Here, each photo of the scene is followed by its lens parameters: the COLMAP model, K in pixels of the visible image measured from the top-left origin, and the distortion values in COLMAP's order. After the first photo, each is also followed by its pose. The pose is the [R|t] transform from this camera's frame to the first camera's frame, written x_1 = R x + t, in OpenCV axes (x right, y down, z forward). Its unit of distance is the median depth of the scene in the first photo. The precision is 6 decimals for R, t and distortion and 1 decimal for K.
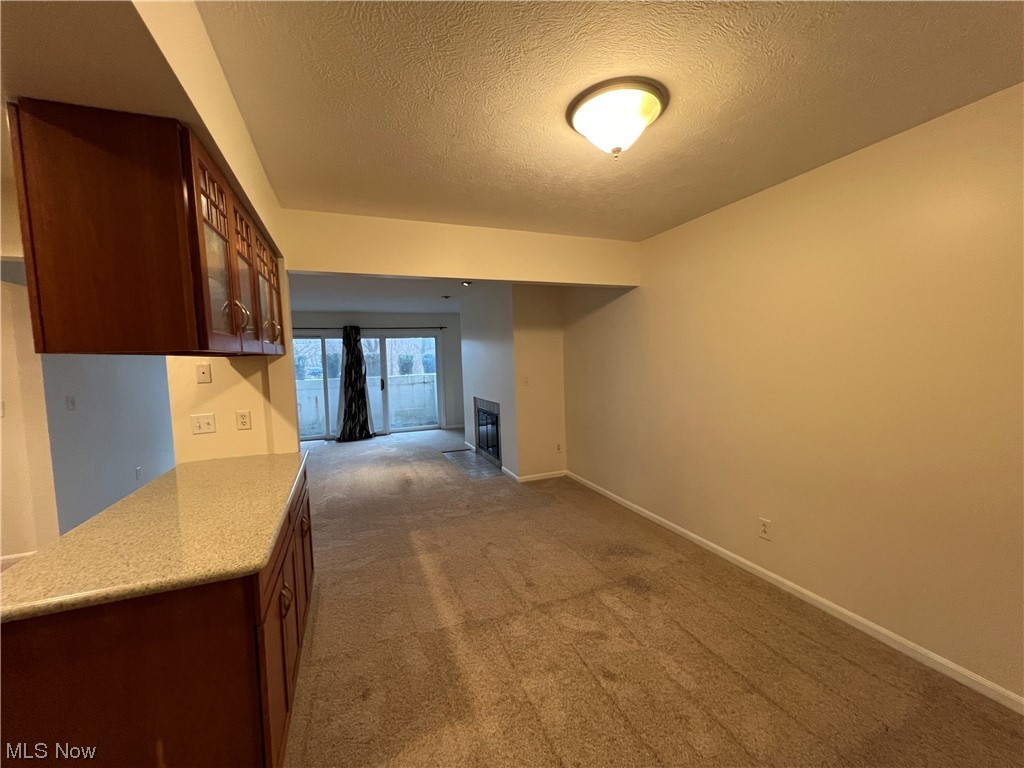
lens RADIAL K [[407.8, 0, 509.8], [0, 407.8, 385.8], [0, 0, 1]] dist [0.000167, 0.000019]
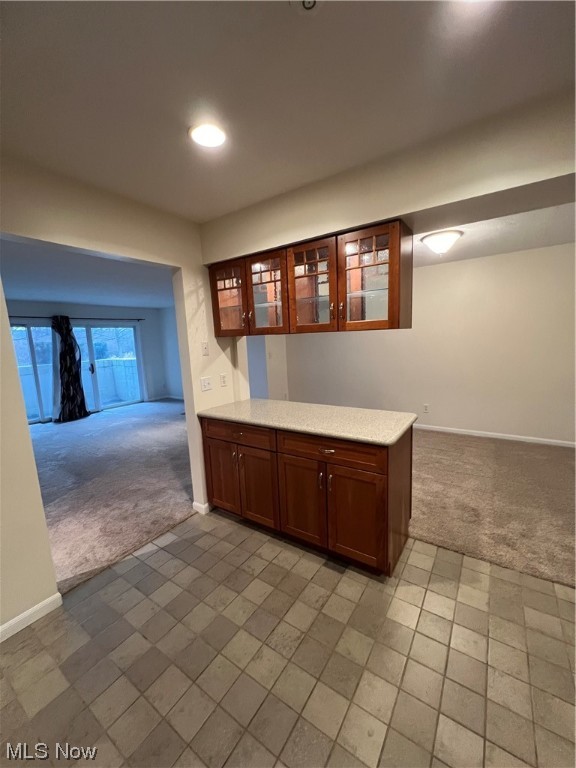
lens RADIAL K [[307.3, 0, 287.7], [0, 307.3, 382.4], [0, 0, 1]] dist [0.000037, -0.000056]
pose [[0.830289, -0.083523, 0.551039, -0.353919], [0.056562, 0.996230, 0.065777, 0.010457], [-0.554456, -0.023446, 0.831883, -0.019634]]
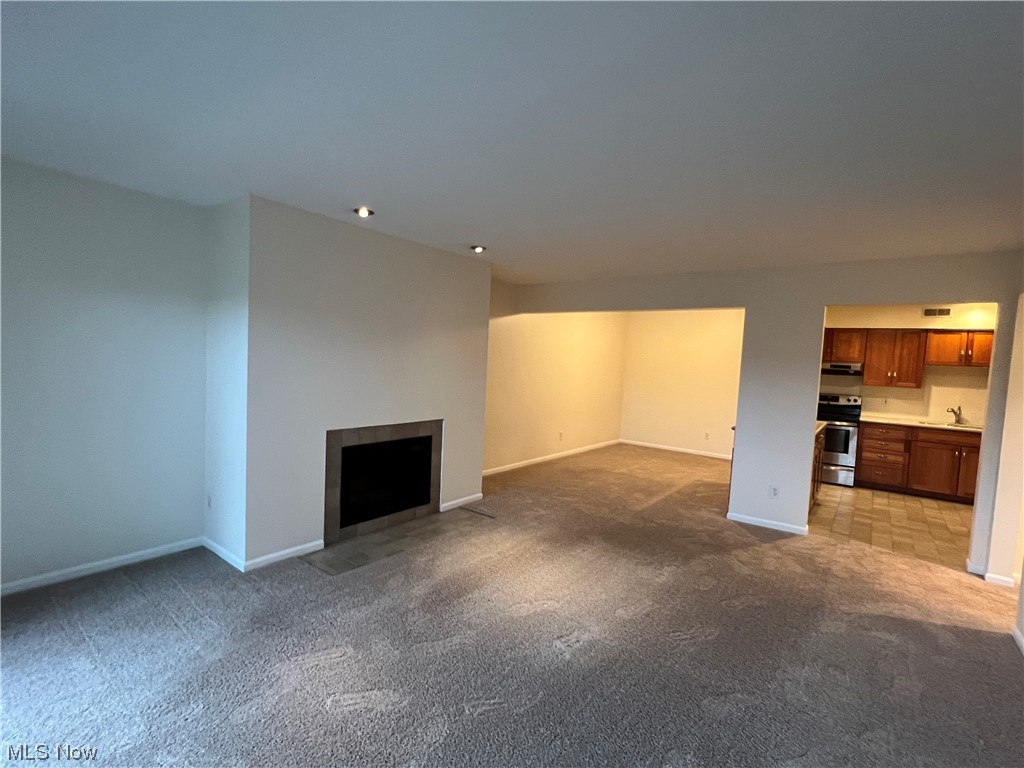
lens RADIAL K [[487.0, 0, 510.6], [0, 487.0, 385.4], [0, 0, 1]] dist [0.001284, 0.000234]
pose [[-0.514913, -0.042325, 0.856197, -0.563010], [0.026817, 0.997496, 0.065438, -0.047191], [-0.856823, 0.056656, -0.512489, 0.917078]]
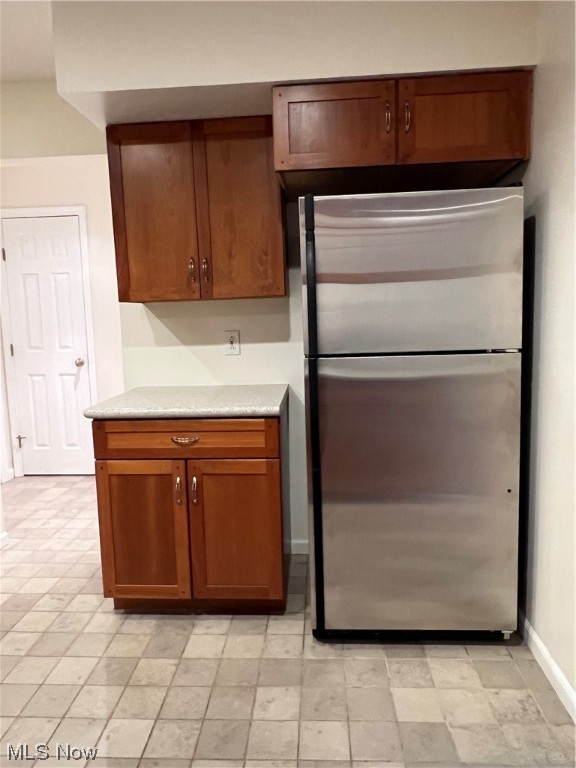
lens RADIAL K [[539.7, 0, 288.7], [0, 539.7, 372.5], [0, 0, 1]] dist [-0.004015, 0.001190]
pose [[-0.423141, 0.144706, -0.894434, -0.179653], [-0.021435, 0.985289, 0.169545, 0.013937], [0.905810, 0.090914, -0.413815, 0.233120]]
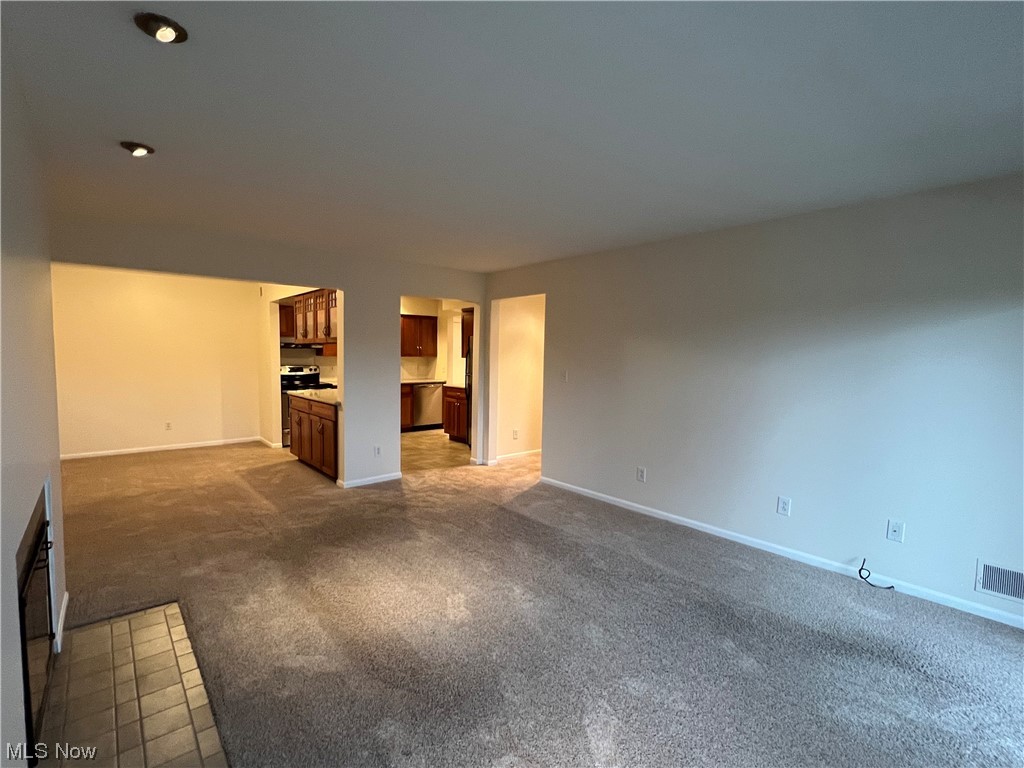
lens RADIAL K [[487.0, 0, 510.6], [0, 487.0, 385.4], [0, 0, 1]] dist [0.001284, 0.000234]
pose [[-0.947077, 0.039008, -0.318627, -0.189358], [-0.007618, 0.989579, 0.143793, -0.064382], [0.320915, 0.138610, -0.936910, 1.043215]]
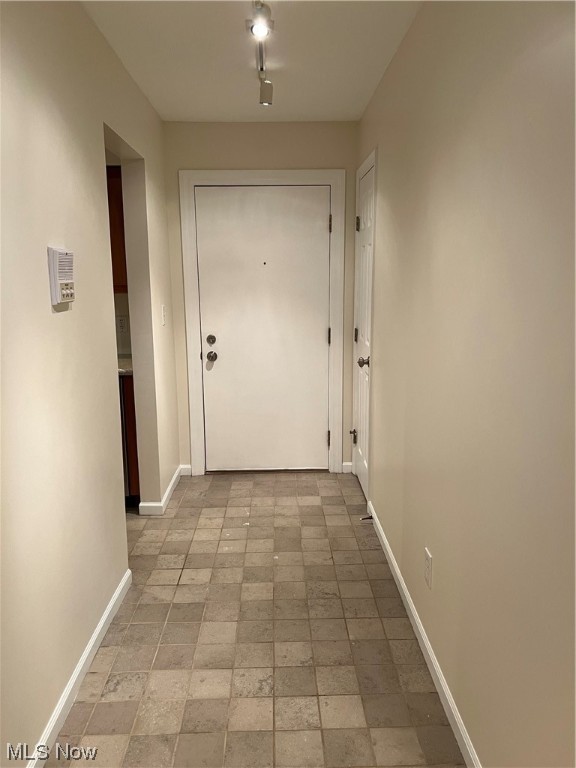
lens RADIAL K [[575.9, 0, 288.0], [0, 575.9, 384.0], [0, 0, 1]] dist [0.058798, -0.073800]
pose [[-0.937183, -0.027840, 0.347725, -0.689432], [0.060527, 0.968713, 0.240690, 0.004804], [-0.343547, 0.246617, -0.906176, 0.249770]]
